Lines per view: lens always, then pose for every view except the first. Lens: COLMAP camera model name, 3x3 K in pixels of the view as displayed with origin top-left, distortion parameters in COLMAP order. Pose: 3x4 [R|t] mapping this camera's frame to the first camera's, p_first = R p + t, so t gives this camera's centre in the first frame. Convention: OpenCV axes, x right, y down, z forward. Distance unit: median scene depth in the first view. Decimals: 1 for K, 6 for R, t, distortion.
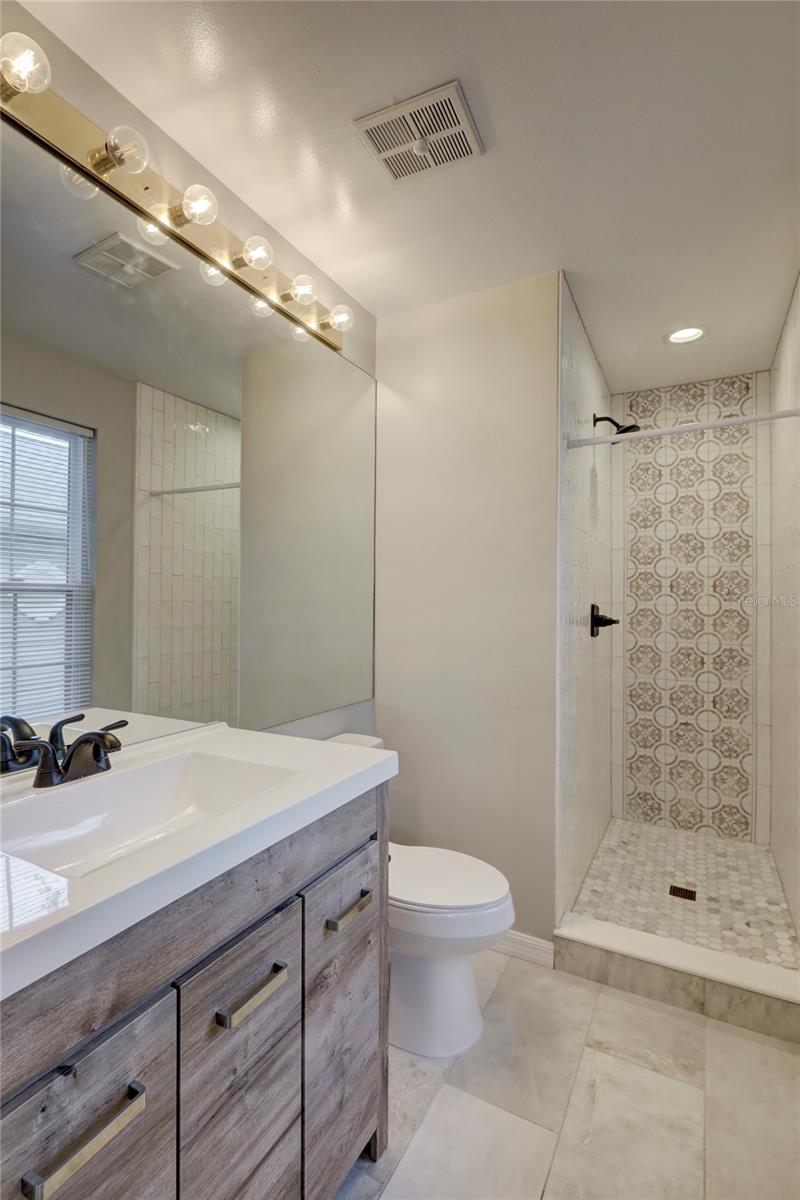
lens RADIAL K [[566.6, 0, 401.0], [0, 566.6, 601.3], [0, 0, 1]] dist [0.004335, -0.000012]
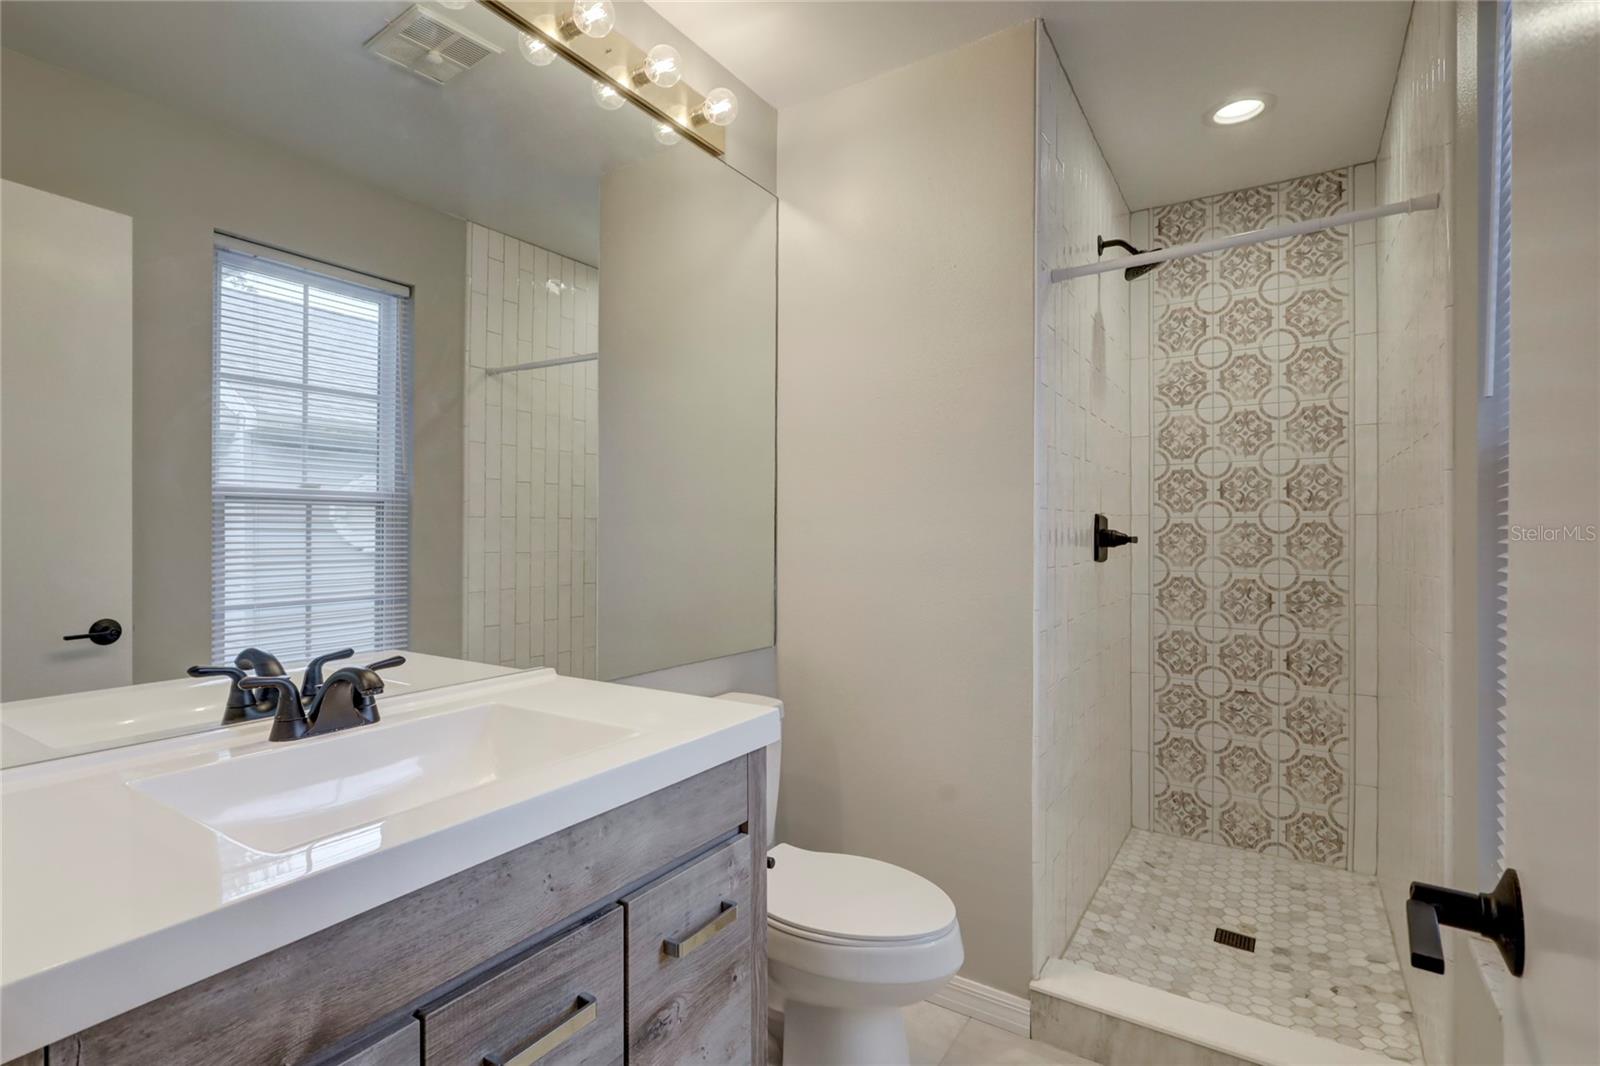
lens RADIAL K [[755.4, 0, 821.6], [0, 755.4, 556.5], [0, 0, 1]] dist [0.004335, -0.000012]
pose [[0.995276, -0.003266, -0.097030, 0.101318], [0.003592, 0.999988, 0.003192, 0.056316], [0.097019, -0.003526, 0.995276, 0.060902]]
